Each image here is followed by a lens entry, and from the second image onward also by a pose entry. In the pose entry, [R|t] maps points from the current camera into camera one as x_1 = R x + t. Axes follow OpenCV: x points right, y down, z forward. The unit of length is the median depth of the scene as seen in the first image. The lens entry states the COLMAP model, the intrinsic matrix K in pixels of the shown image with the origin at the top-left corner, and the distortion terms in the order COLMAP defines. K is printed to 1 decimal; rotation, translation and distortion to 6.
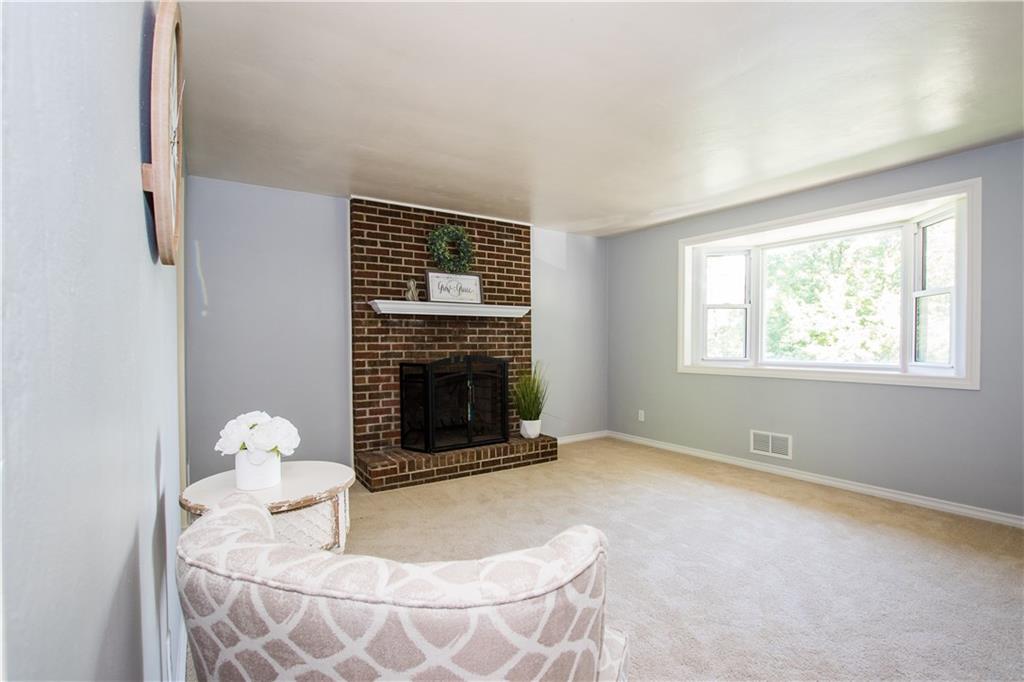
lens RADIAL K [[467.2, 0, 511.3], [0, 467.2, 339.5], [0, 0, 1]] dist [-0.005789, 0.000508]
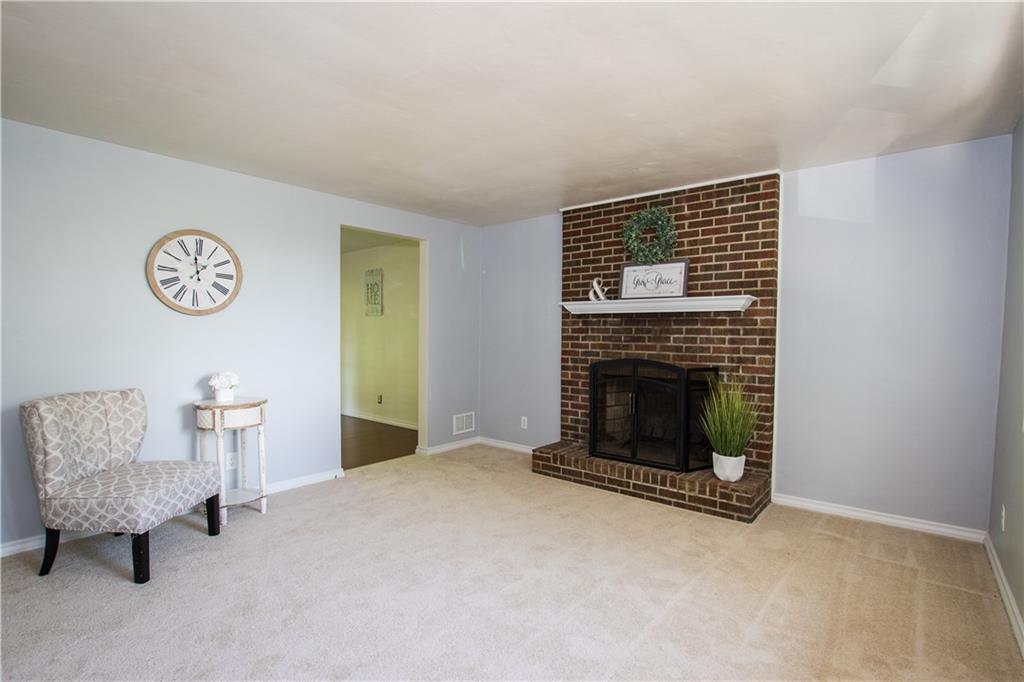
lens RADIAL K [[467.2, 0, 506.5], [0, 467.2, 342.8], [0, 0, 1]] dist [-0.005789, 0.000508]
pose [[0.328937, 0.027536, -0.943950, 0.632836], [-0.006704, 0.999618, 0.026824, -0.016629], [0.944328, -0.002495, 0.328996, 0.472633]]
